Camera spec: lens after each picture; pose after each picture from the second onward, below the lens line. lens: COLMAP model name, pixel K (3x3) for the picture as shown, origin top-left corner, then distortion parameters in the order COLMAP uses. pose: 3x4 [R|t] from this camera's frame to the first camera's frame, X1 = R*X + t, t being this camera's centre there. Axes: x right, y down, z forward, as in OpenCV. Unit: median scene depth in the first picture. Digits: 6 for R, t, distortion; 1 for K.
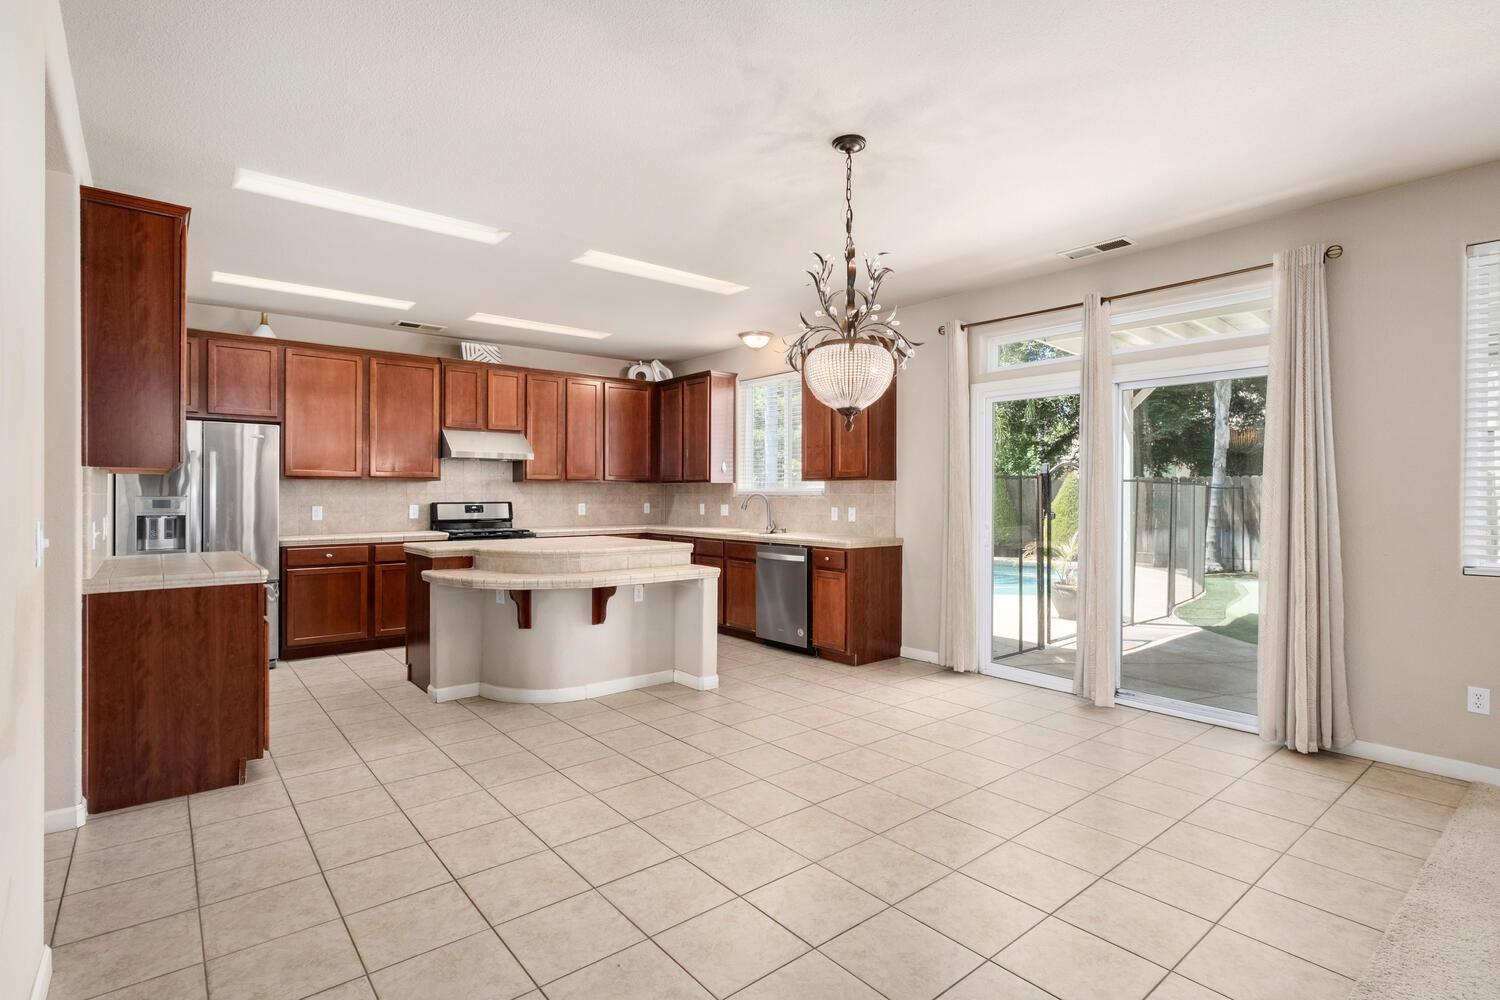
lens RADIAL K [[724.2, 0, 733.9], [0, 724.2, 494.1], [0, 0, 1]] dist [0.026305, 0.000223]
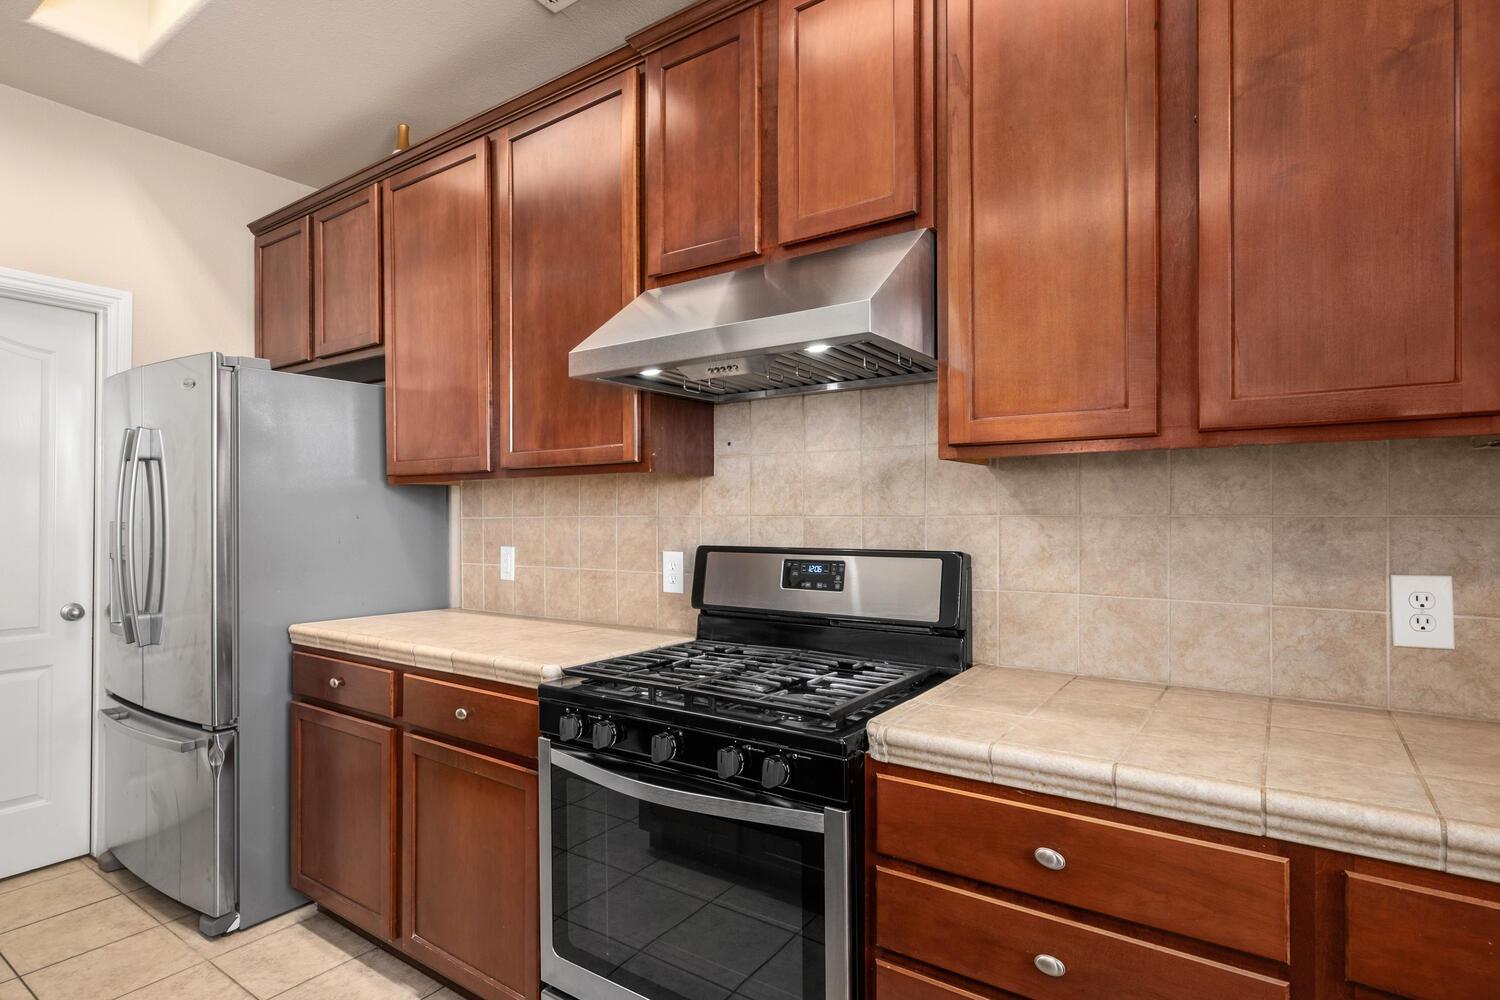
lens RADIAL K [[766.2, 0, 748.5], [0, 766.2, 511.3], [0, 0, 1]] dist [-0.003776, 0.000213]
pose [[0.280333, -0.005244, -0.959889, -0.099859], [0.000846, 0.999986, -0.005216, -0.001164], [0.959902, 0.000650, 0.280333, 0.920615]]
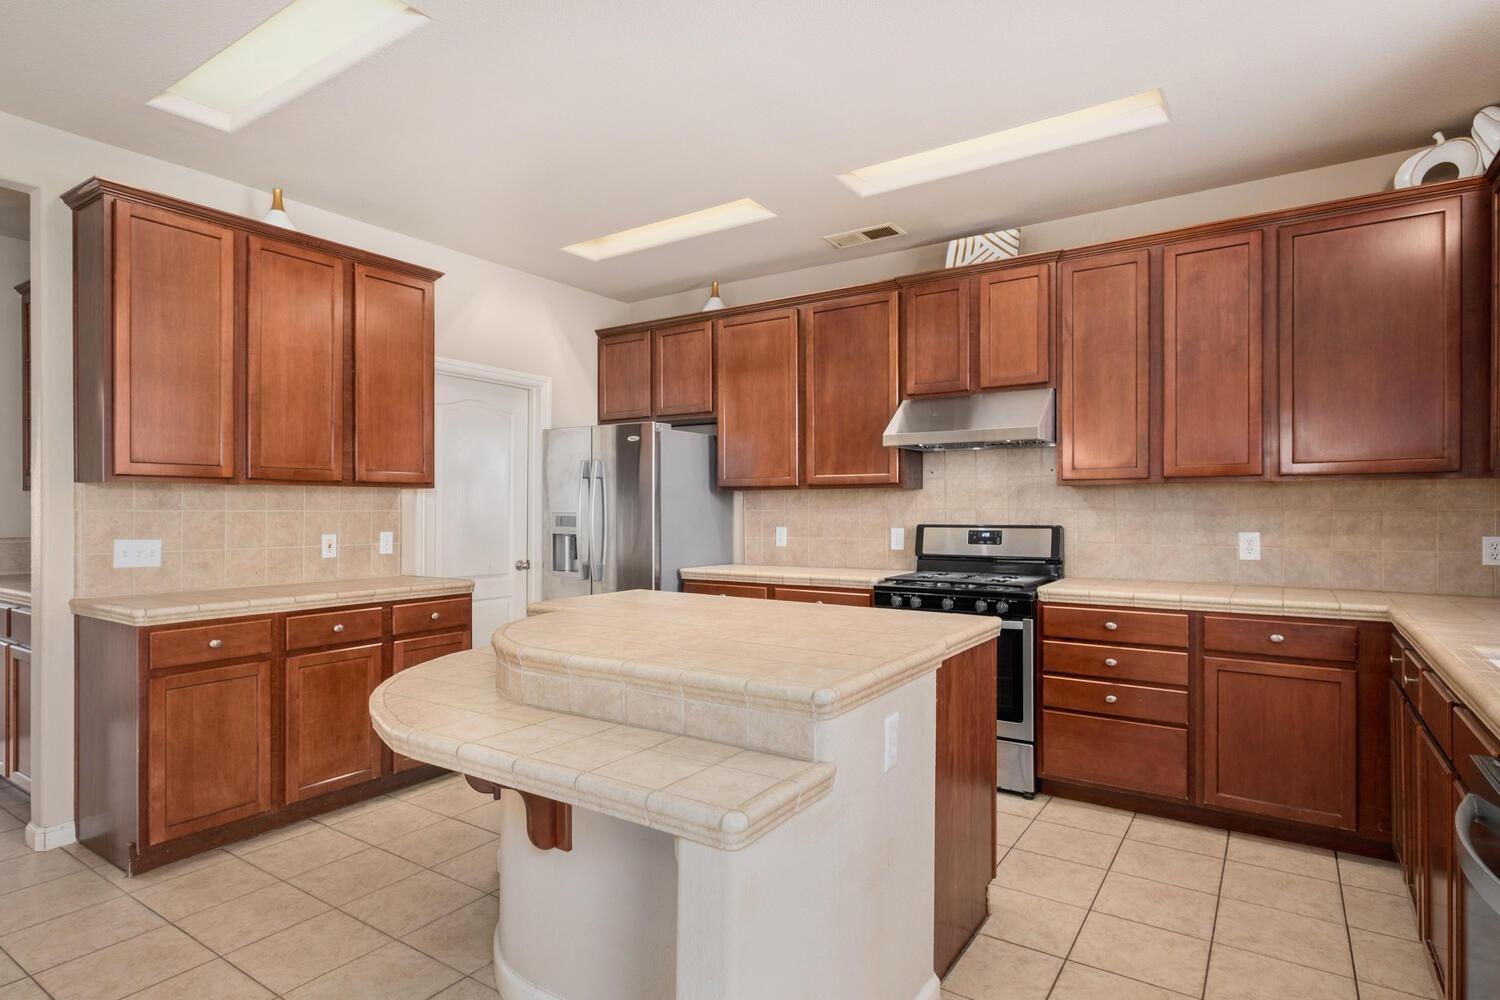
lens RADIAL K [[795.5, 0, 743.3], [0, 795.5, 508.0], [0, 0, 1]] dist [-0.001004, 0.000900]
pose [[0.294957, -0.003567, -0.955504, 0.166669], [-0.000713, 0.999992, -0.003953, 0.000600], [0.955510, 0.001847, 0.294952, 0.663388]]
